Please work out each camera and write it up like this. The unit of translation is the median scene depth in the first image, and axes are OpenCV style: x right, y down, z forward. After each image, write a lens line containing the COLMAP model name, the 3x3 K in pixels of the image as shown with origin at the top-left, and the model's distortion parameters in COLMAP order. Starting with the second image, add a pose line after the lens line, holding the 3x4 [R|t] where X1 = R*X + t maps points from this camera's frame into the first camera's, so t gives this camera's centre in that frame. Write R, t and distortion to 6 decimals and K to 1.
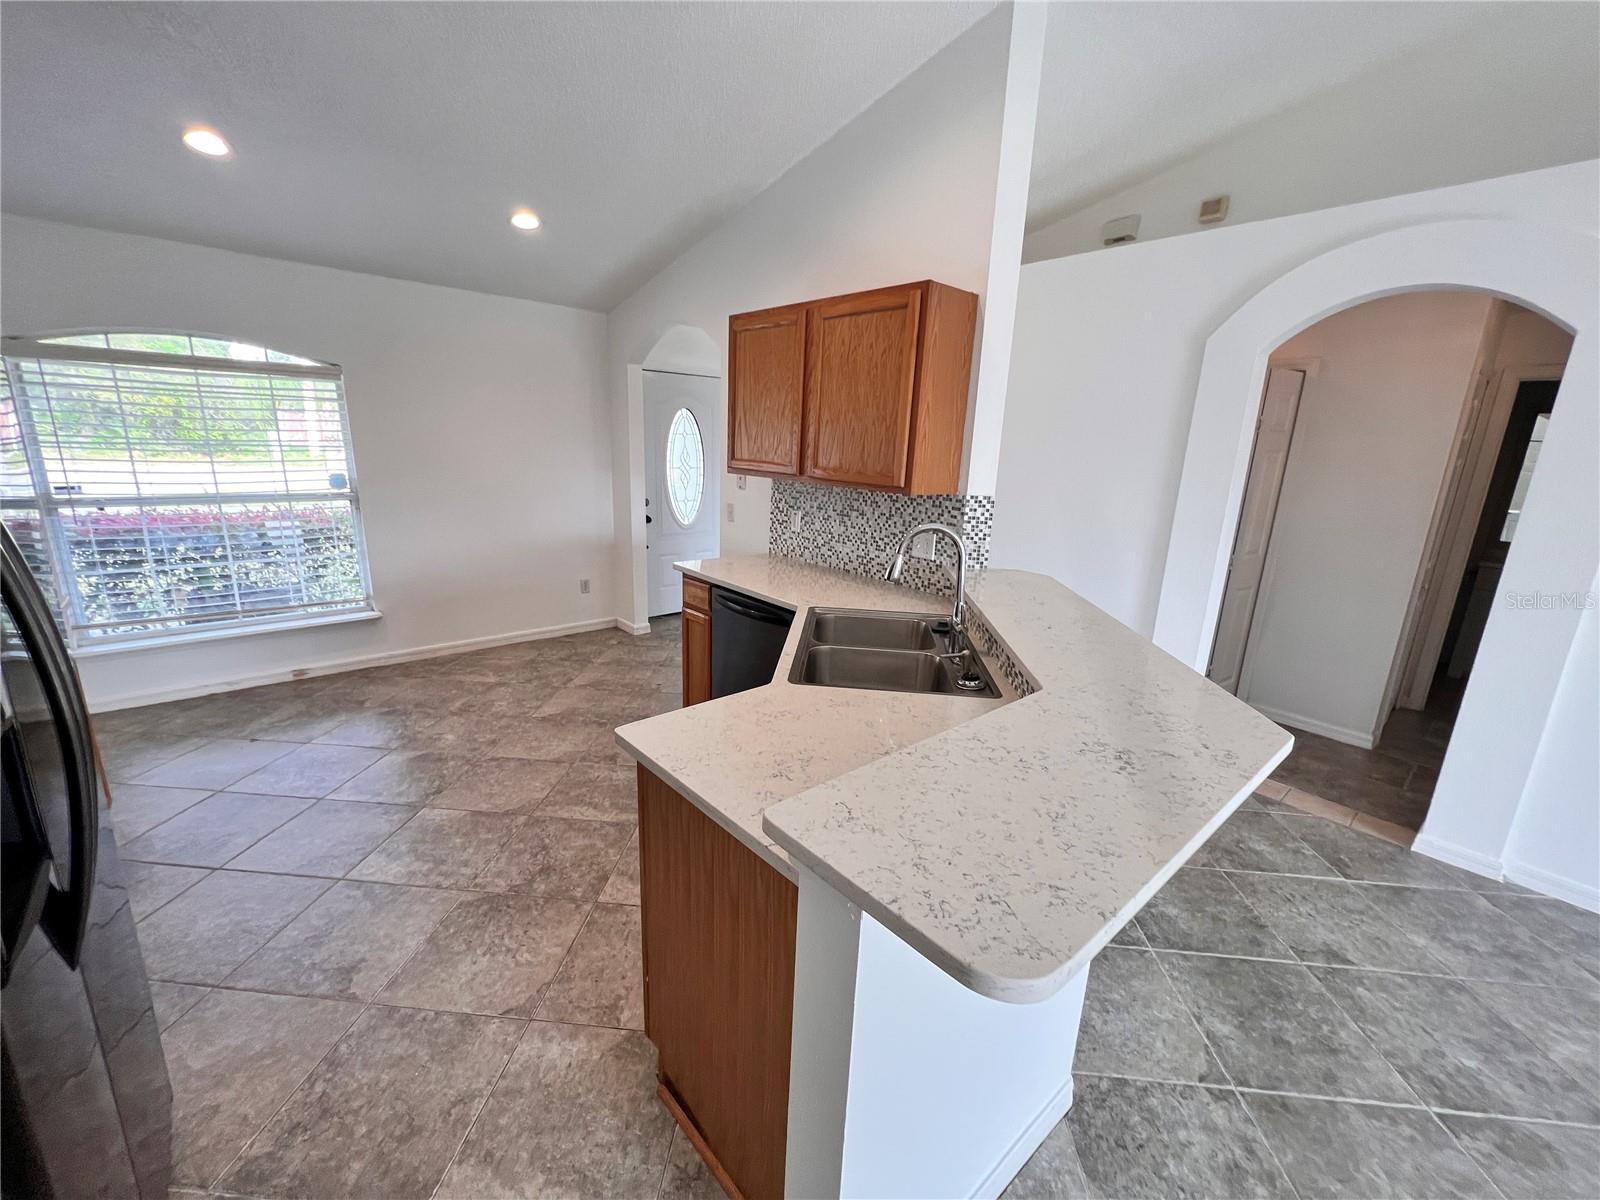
lens RADIAL K [[640.8, 0, 793.9], [0, 640.8, 604.0], [0, 0, 1]] dist [-0.001763, 0.000977]
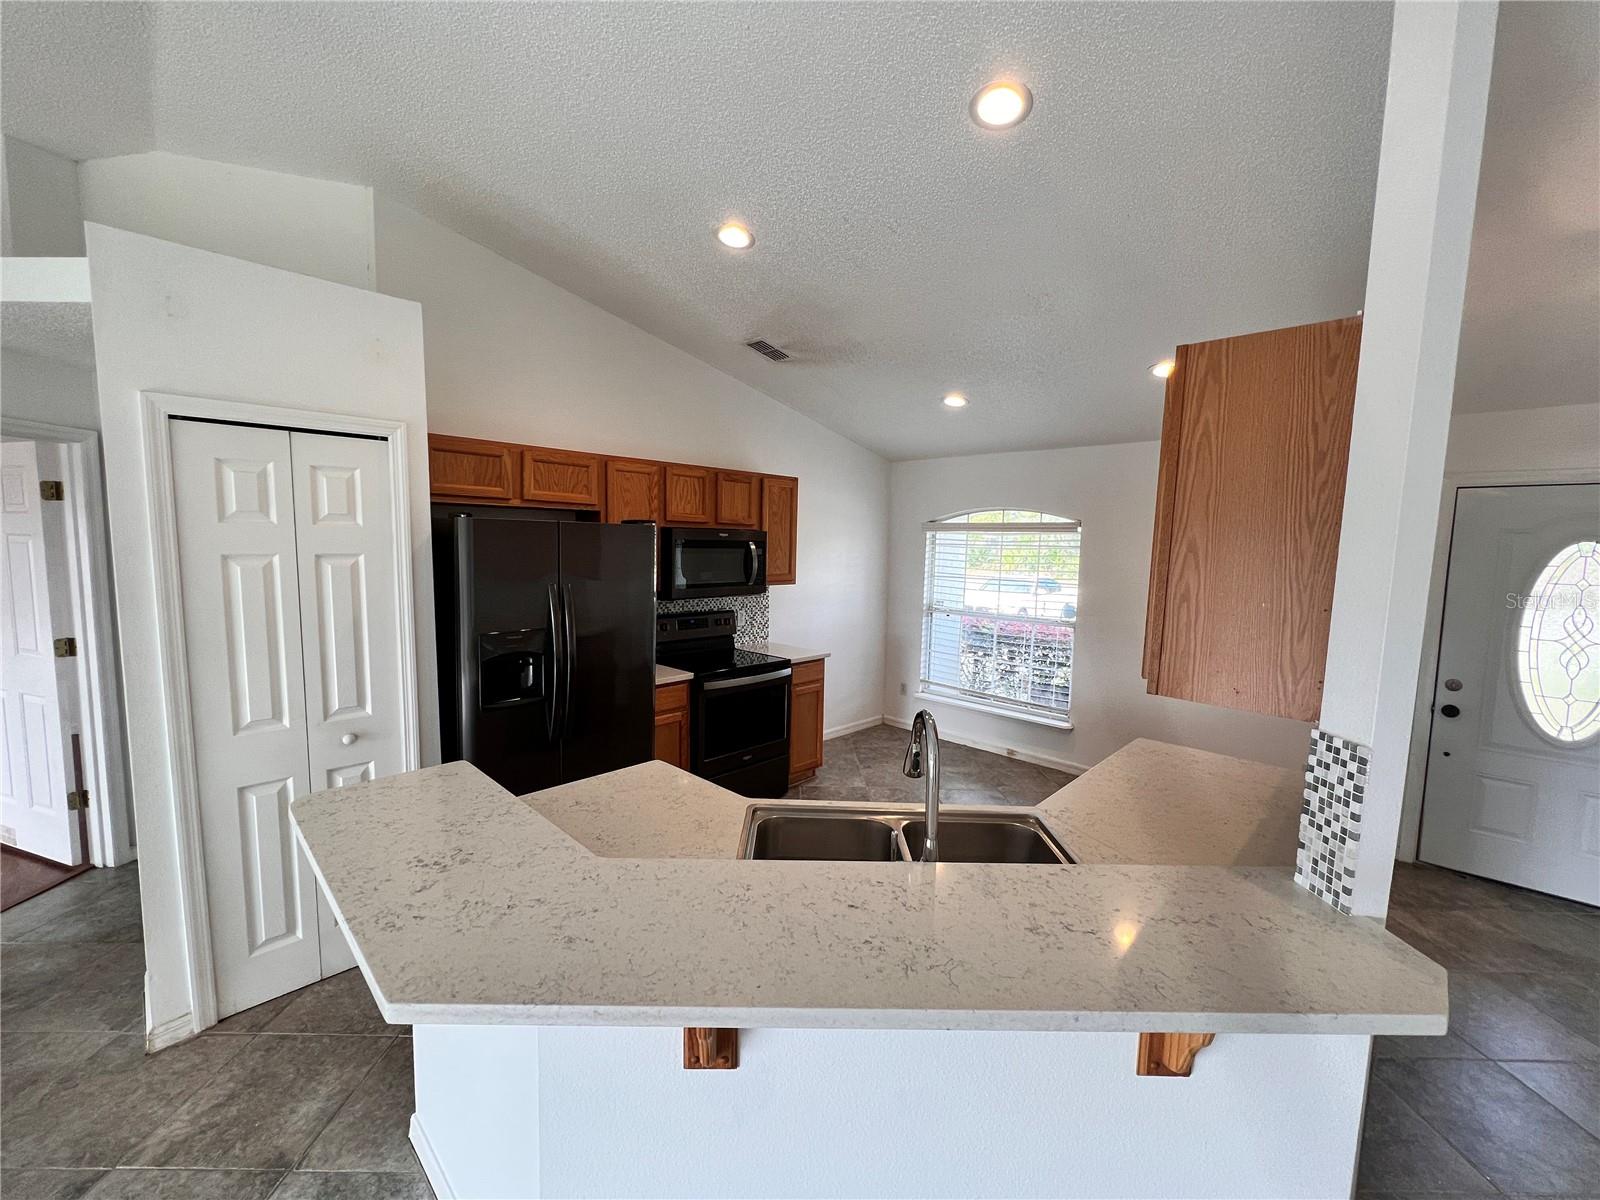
lens RADIAL K [[640.8, 0, 793.6], [0, 640.8, 602.4], [0, 0, 1]] dist [-0.001763, 0.000977]
pose [[0.081813, 0.061551, -0.994745, 0.588544], [-0.265569, 0.963352, 0.037767, -0.149194], [0.960614, 0.261083, 0.095160, 0.486555]]
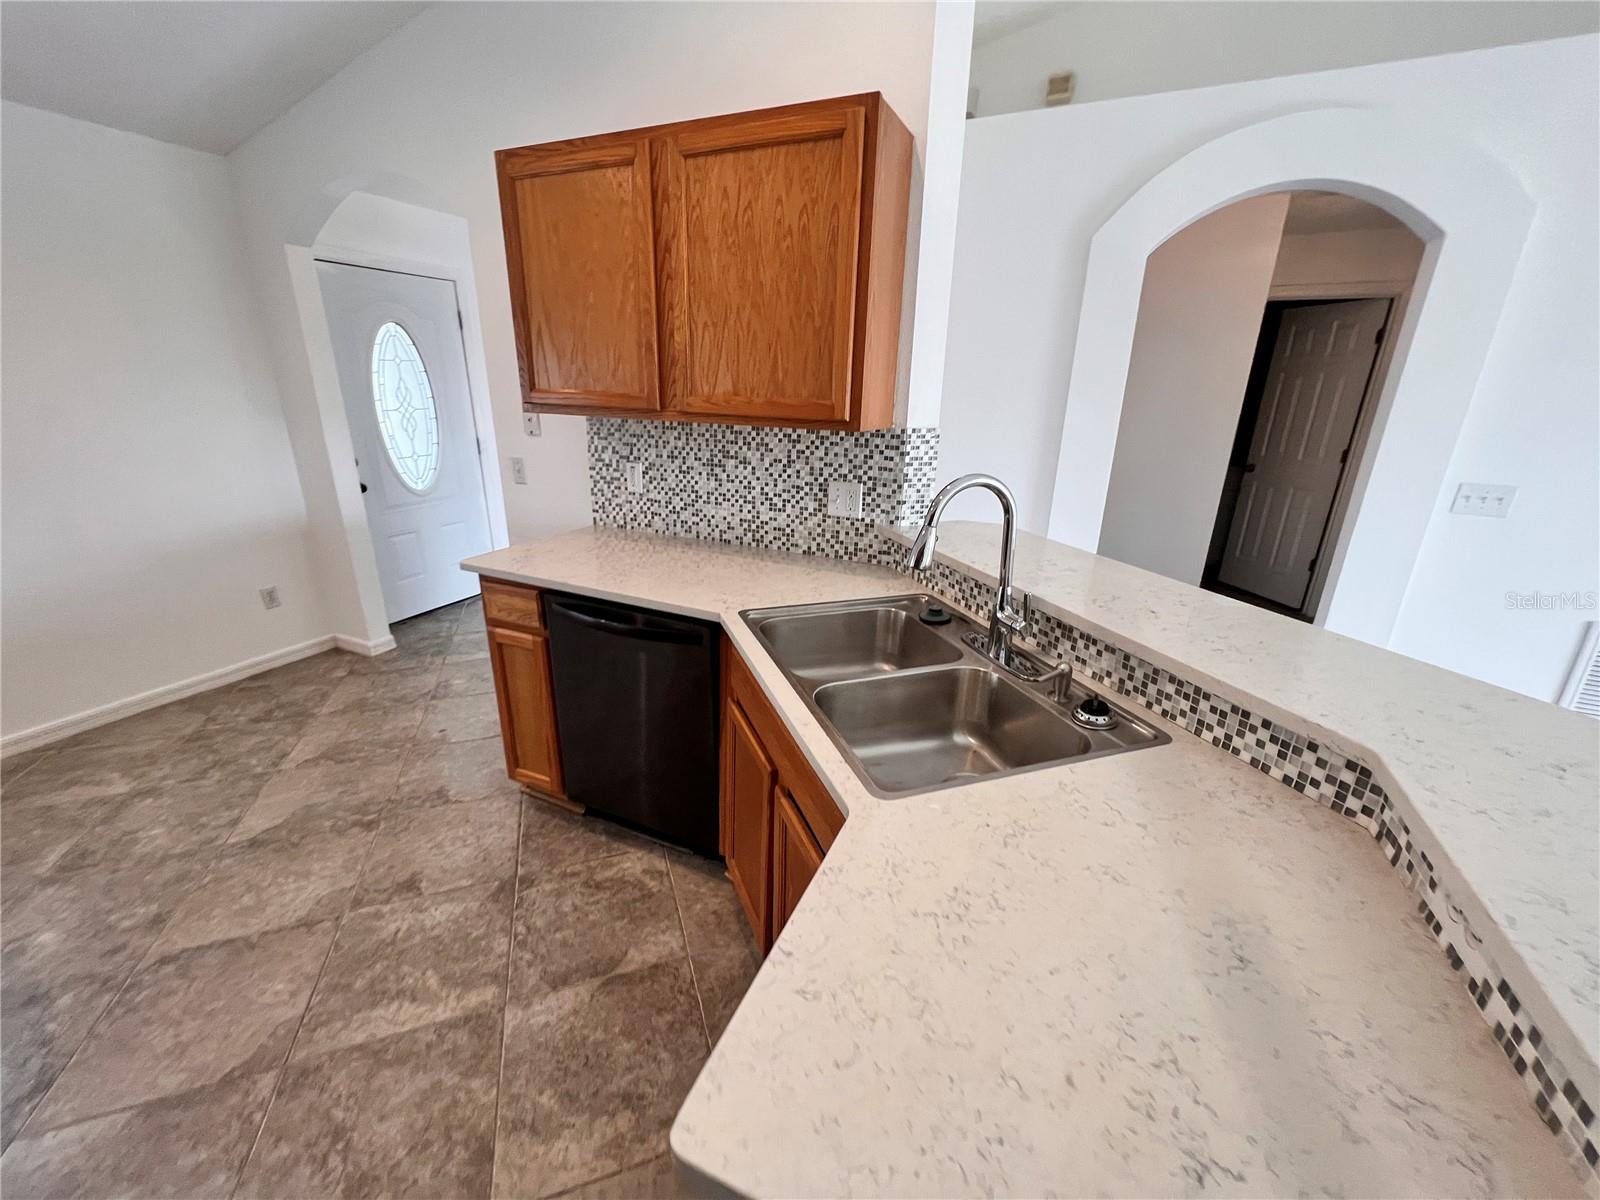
lens RADIAL K [[640.8, 0, 797.0], [0, 640.8, 601.6], [0, 0, 1]] dist [-0.001763, 0.000977]
pose [[0.911815, -0.152391, 0.381276, -0.138005], [0.116585, 0.986447, 0.115457, -0.061091], [-0.393703, -0.060825, 0.917223, 0.301496]]
